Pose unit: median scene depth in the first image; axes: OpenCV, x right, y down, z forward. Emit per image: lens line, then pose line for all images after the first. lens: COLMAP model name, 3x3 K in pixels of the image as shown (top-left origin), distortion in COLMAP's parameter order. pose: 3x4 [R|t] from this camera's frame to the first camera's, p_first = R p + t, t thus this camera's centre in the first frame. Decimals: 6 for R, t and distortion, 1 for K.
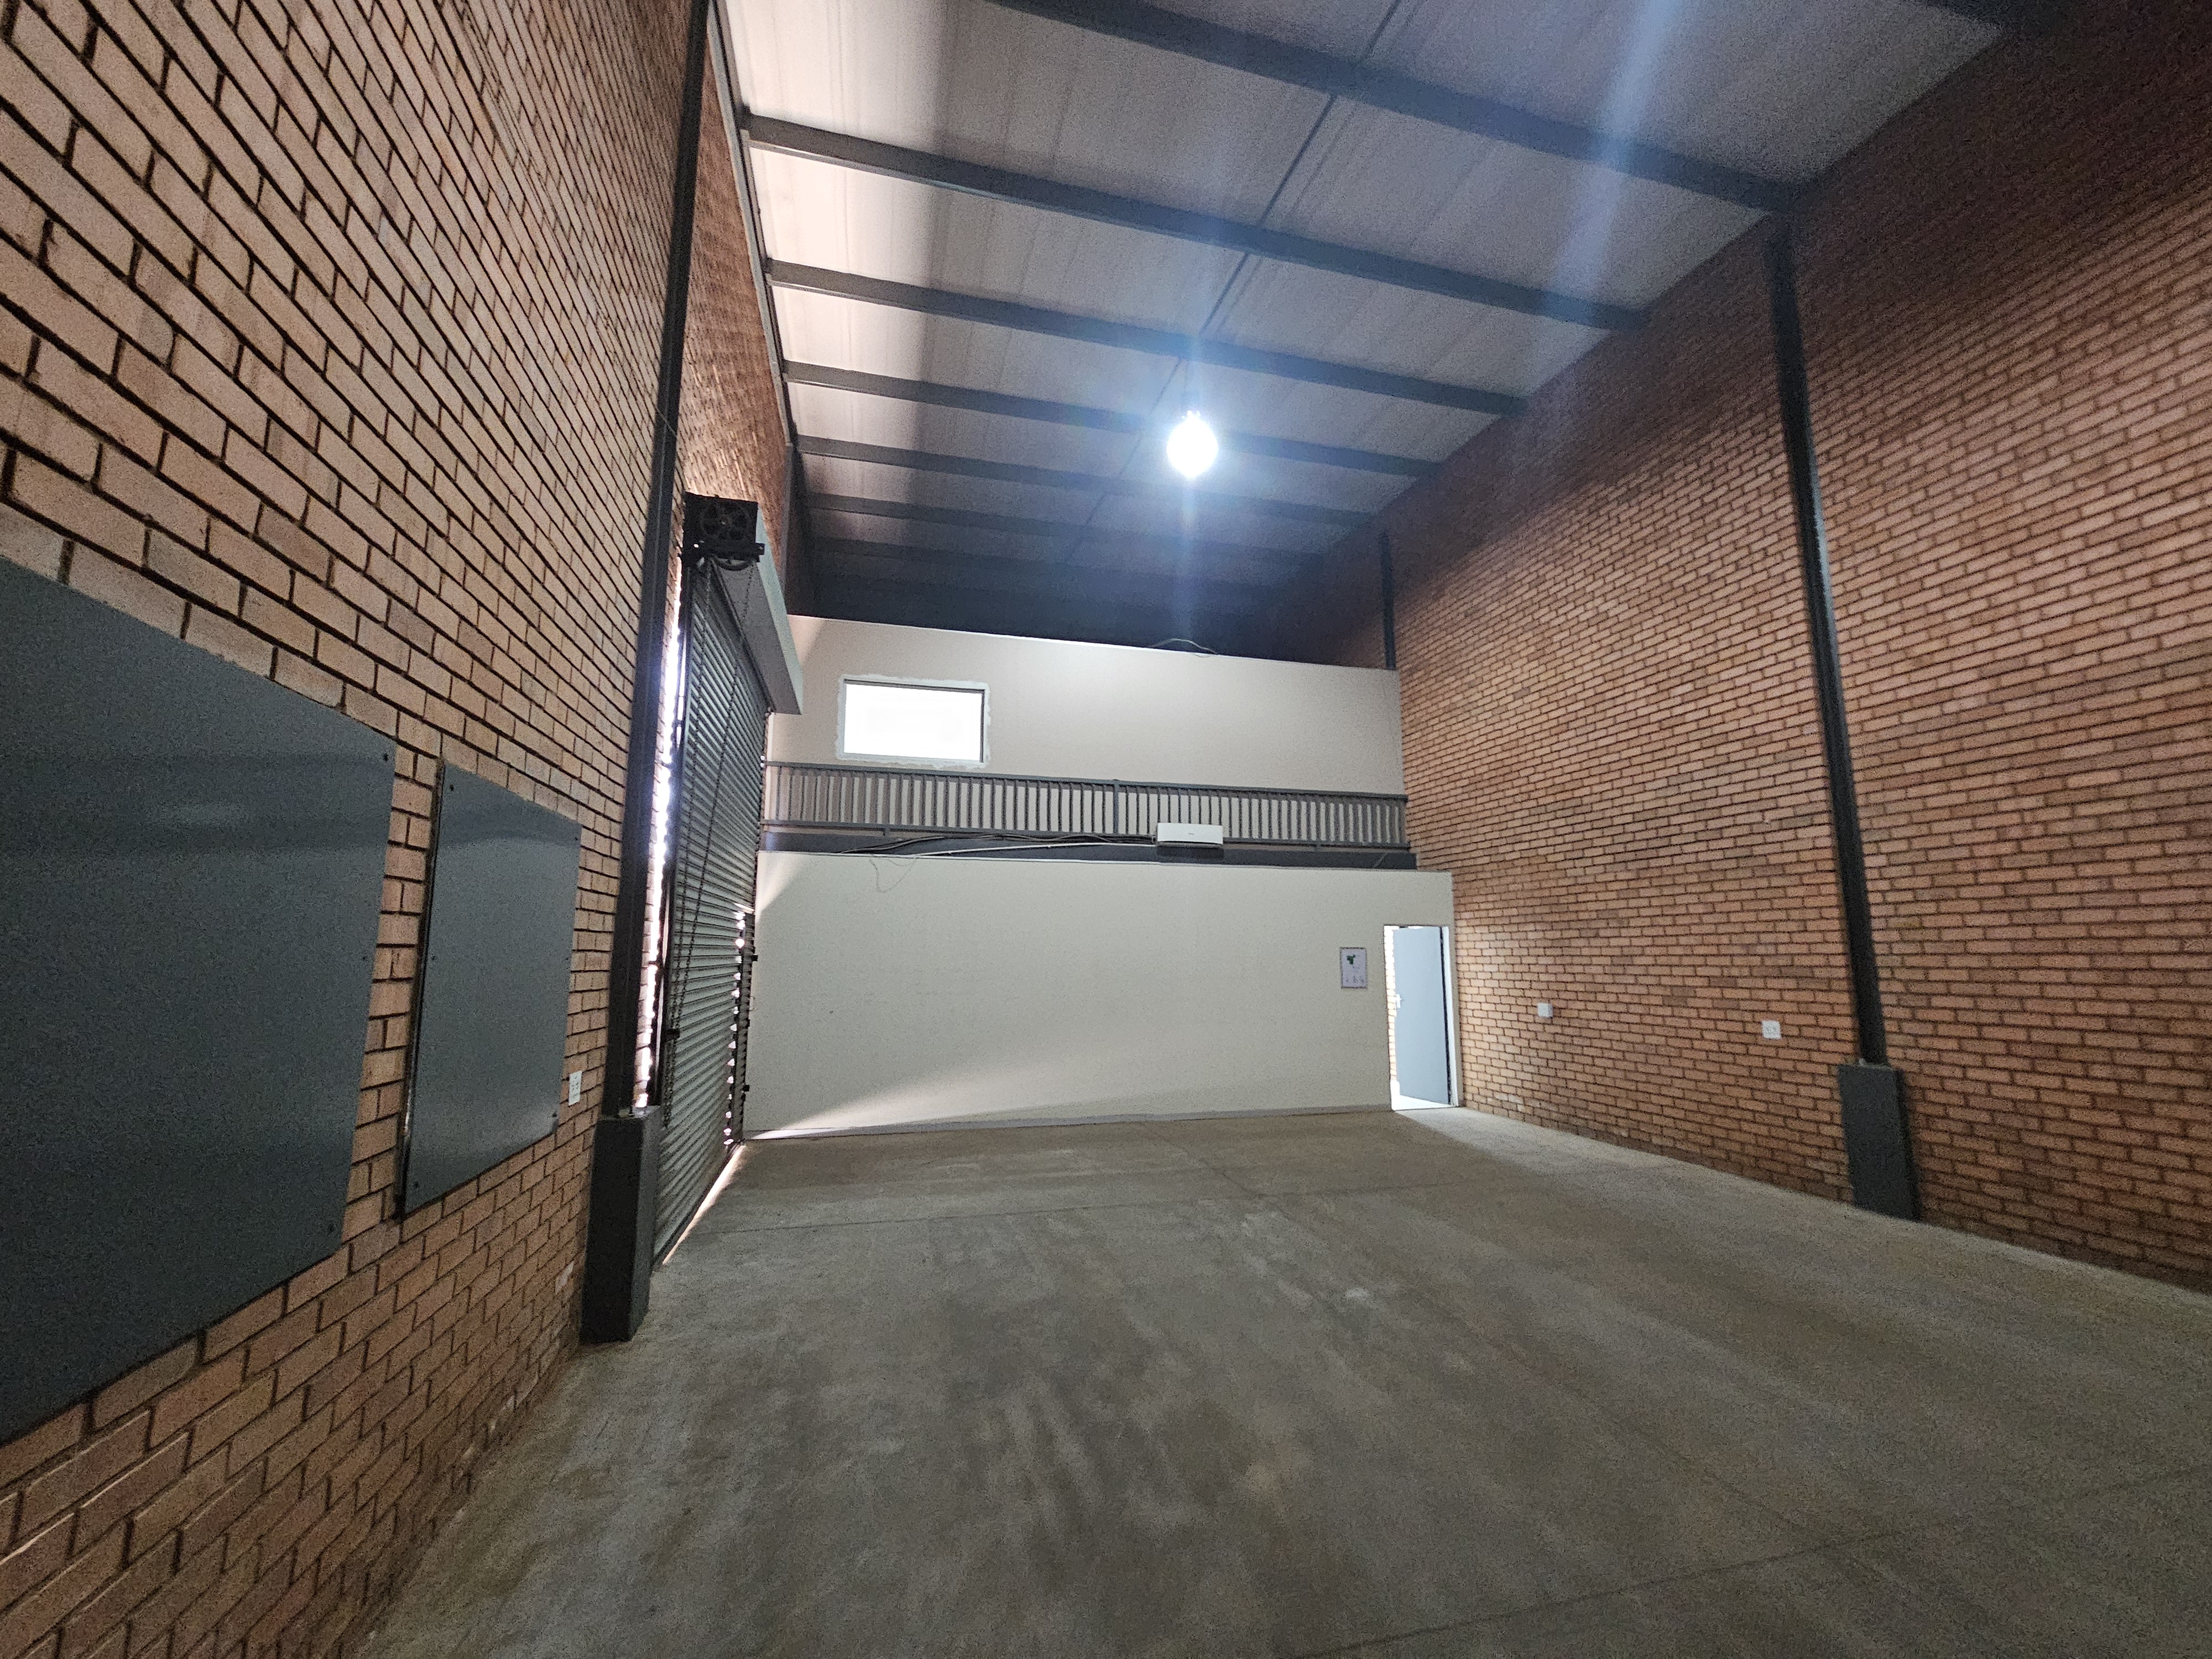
lens RADIAL K [[903.8, 0, 1104.4], [0, 903.8, 827.9], [0, 0, 1]] dist [0.000213, 0.000026]
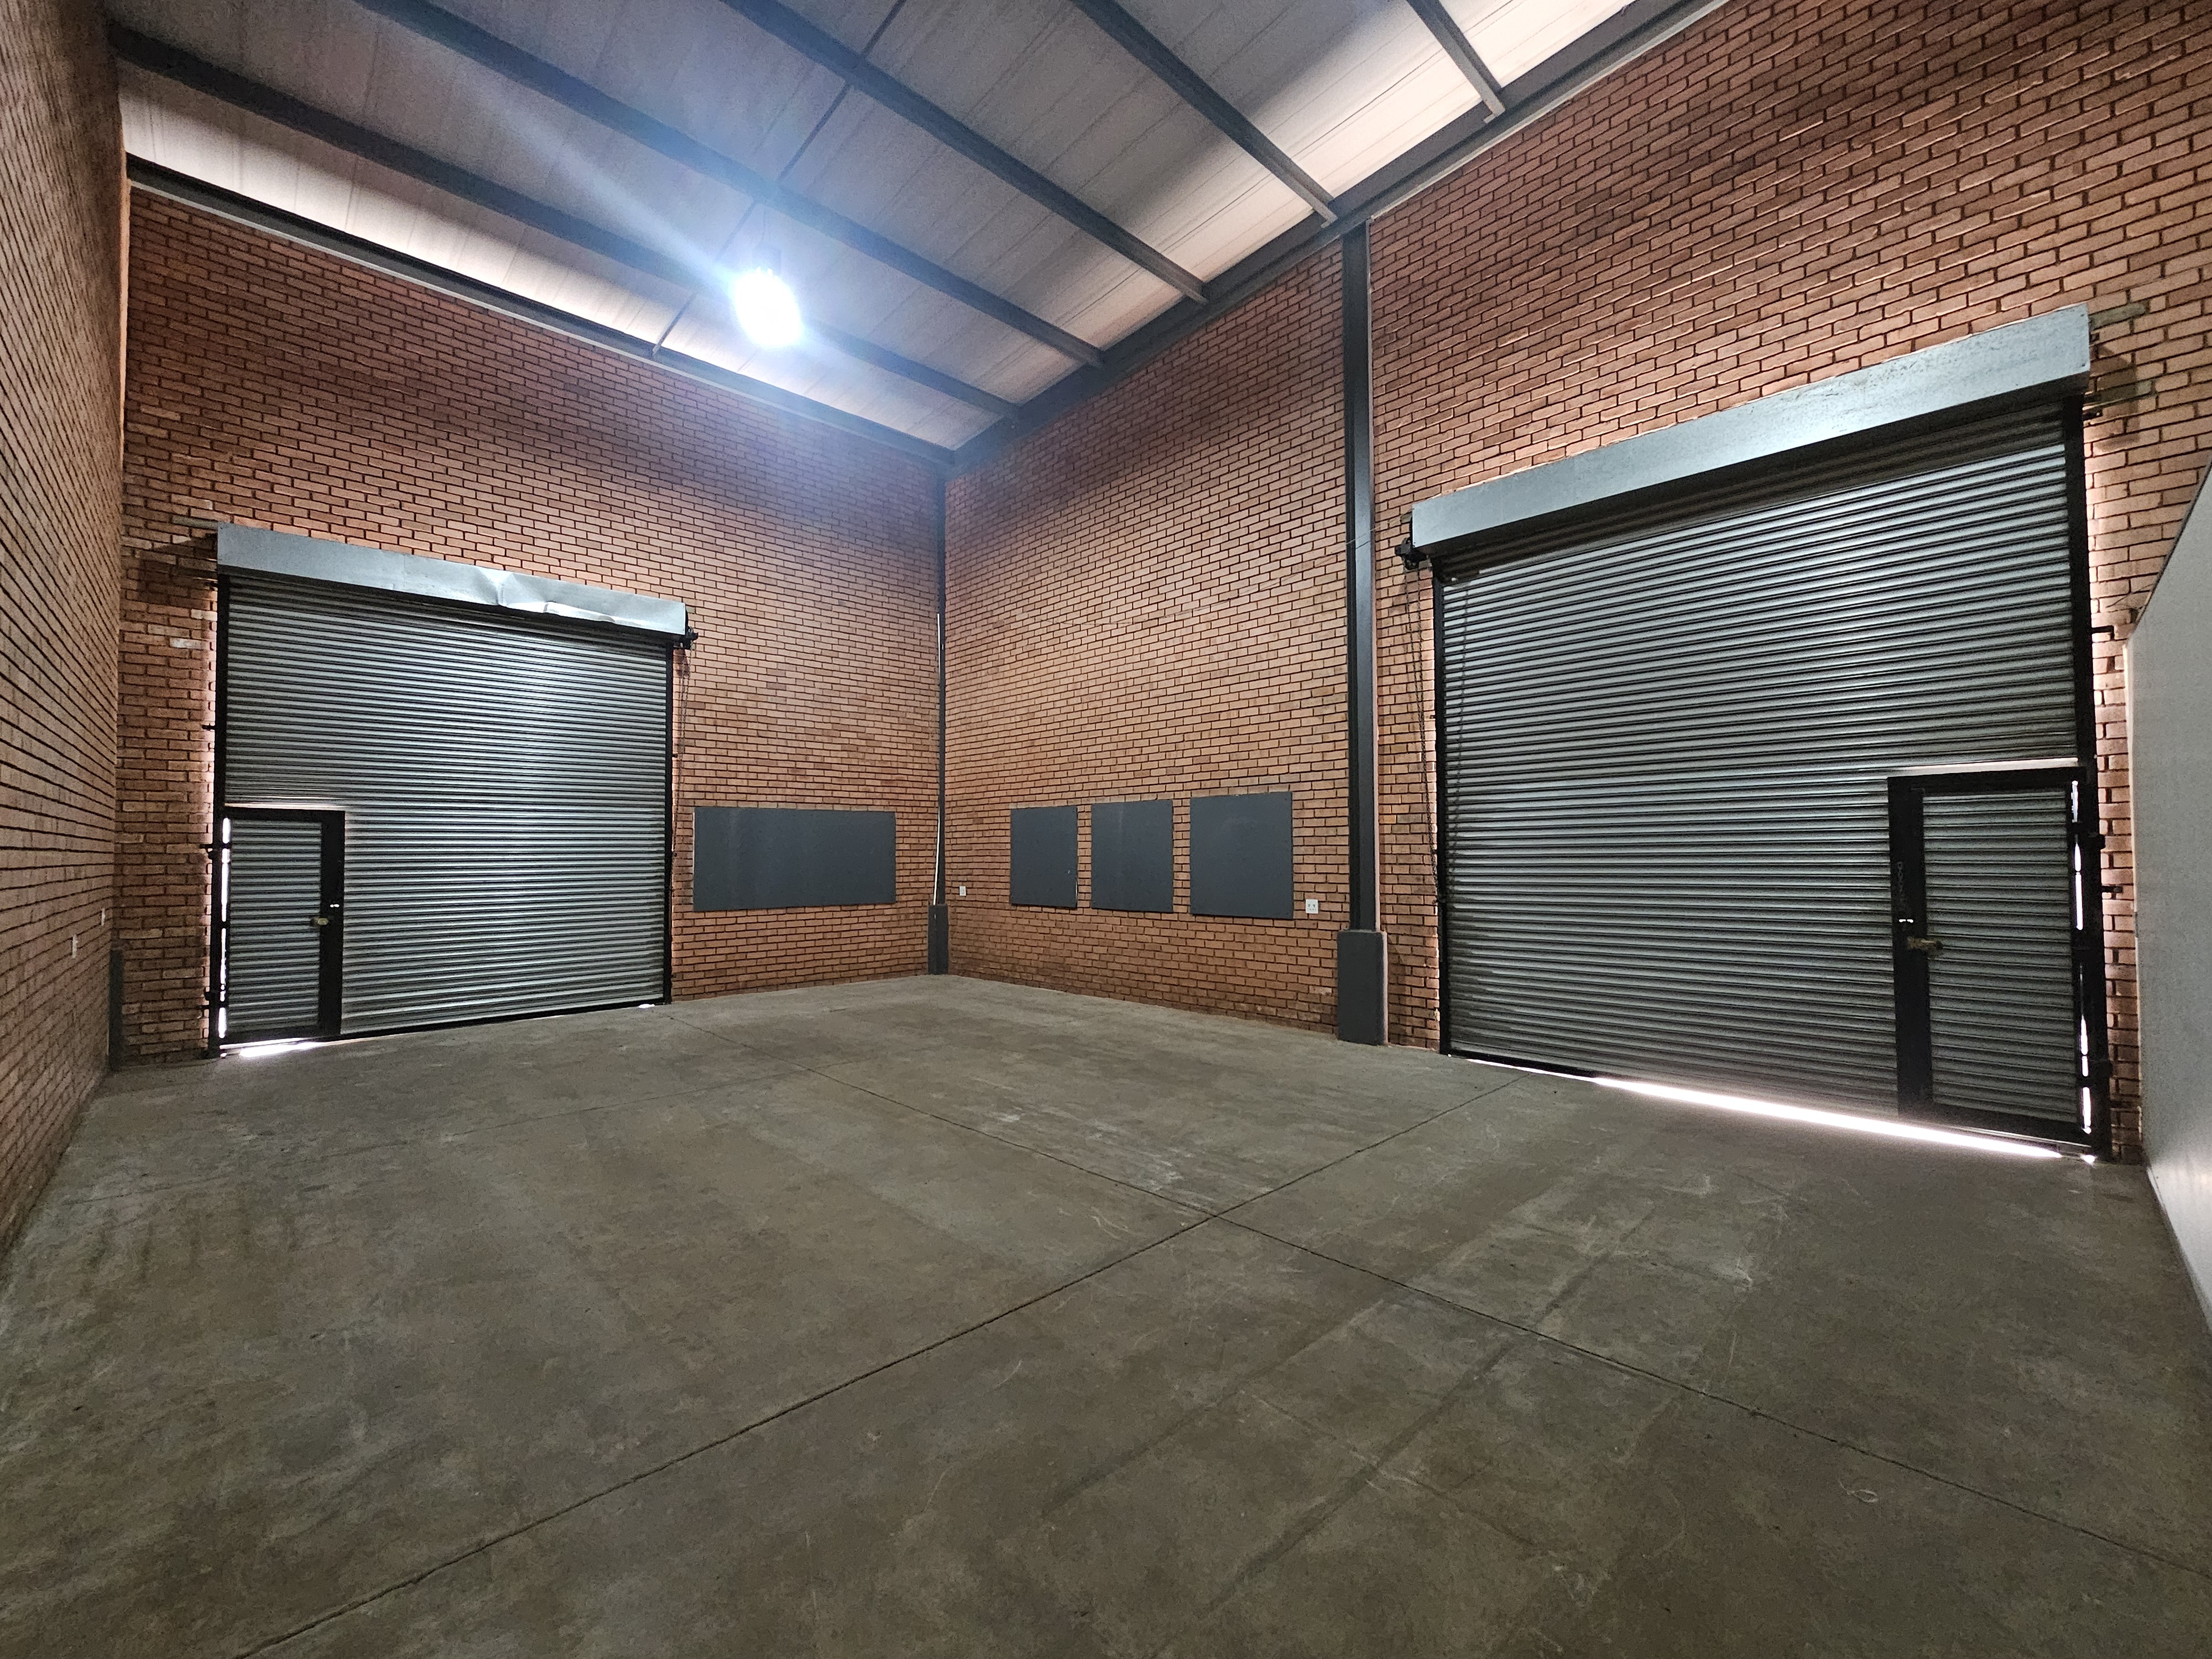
lens RADIAL K [[903.8, 0, 1109.7], [0, 903.8, 825.9], [0, 0, 1]] dist [0.000213, 0.000026]
pose [[-0.868328, -0.011178, -0.495864, 0.657492], [0.075140, 0.985242, -0.153790, 0.270197], [0.490266, -0.170799, -0.854674, 1.847822]]
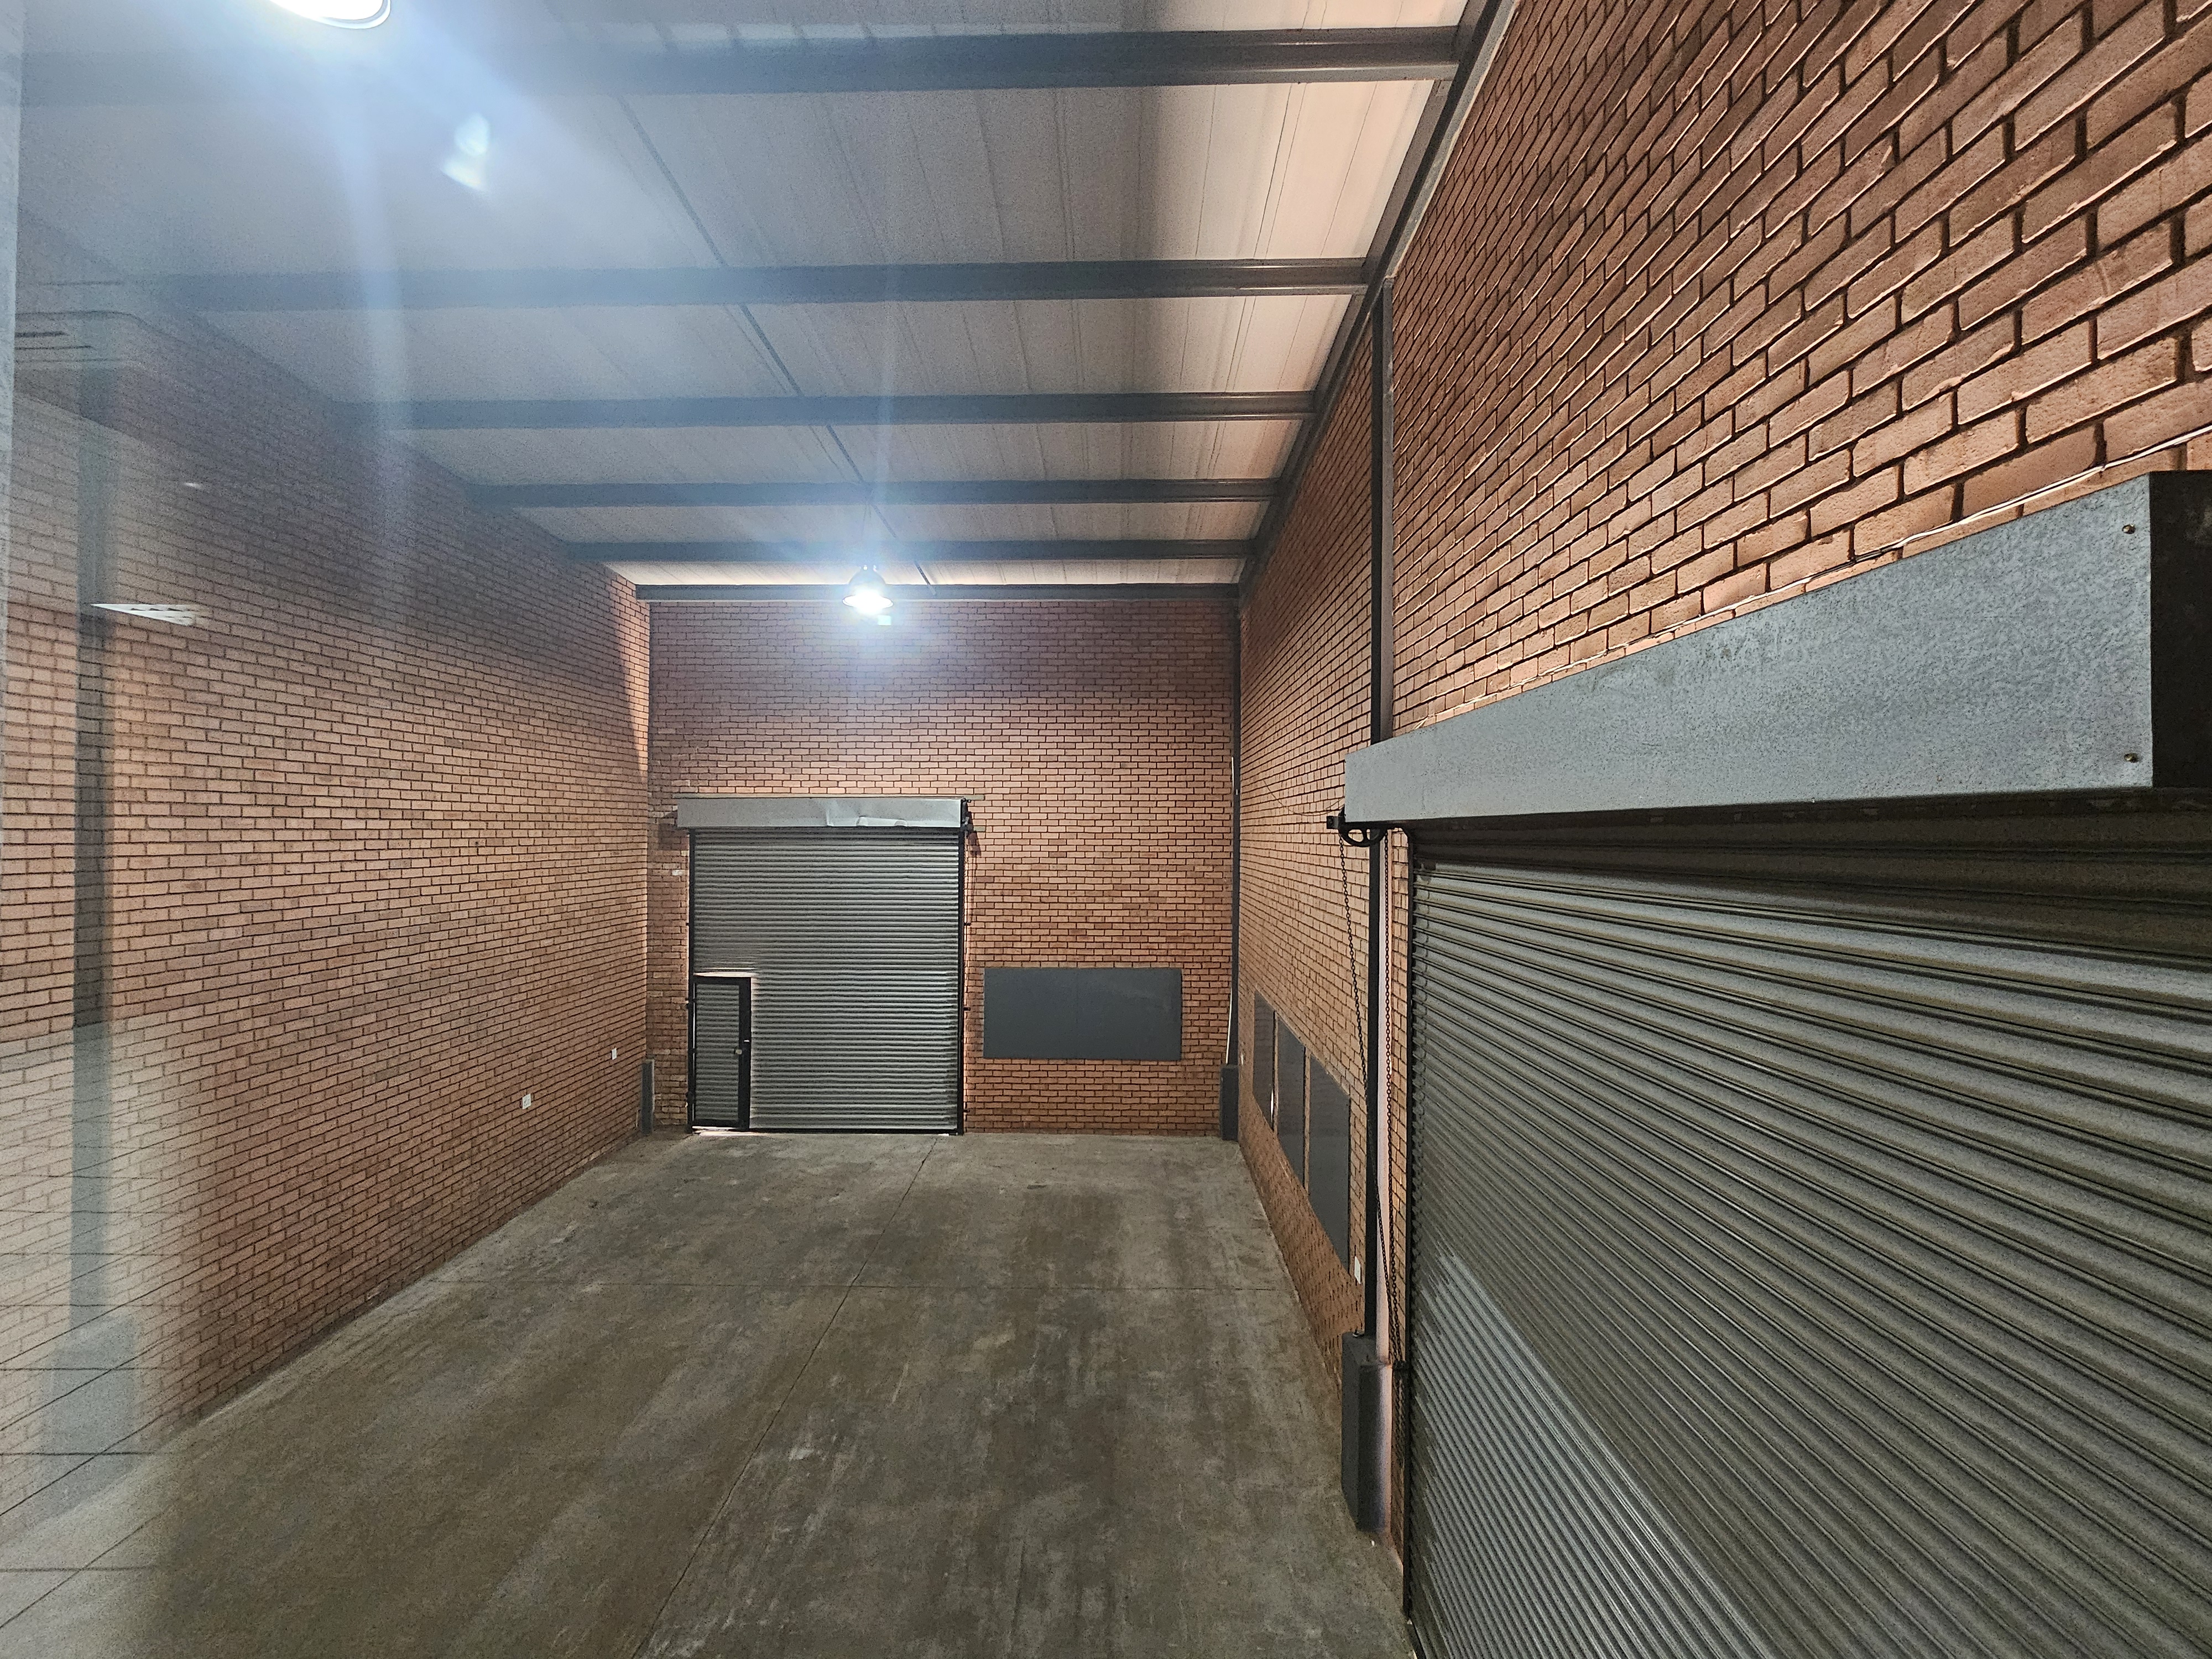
lens RADIAL K [[903.8, 0, 1113.1], [0, 903.8, 829.9], [0, 0, 1]] dist [0.000213, 0.000026]
pose [[-0.965377, -0.008412, 0.260722, -0.397287], [-0.046040, 0.989284, -0.138554, -0.166502], [-0.256762, -0.145760, -0.955420, 1.879743]]
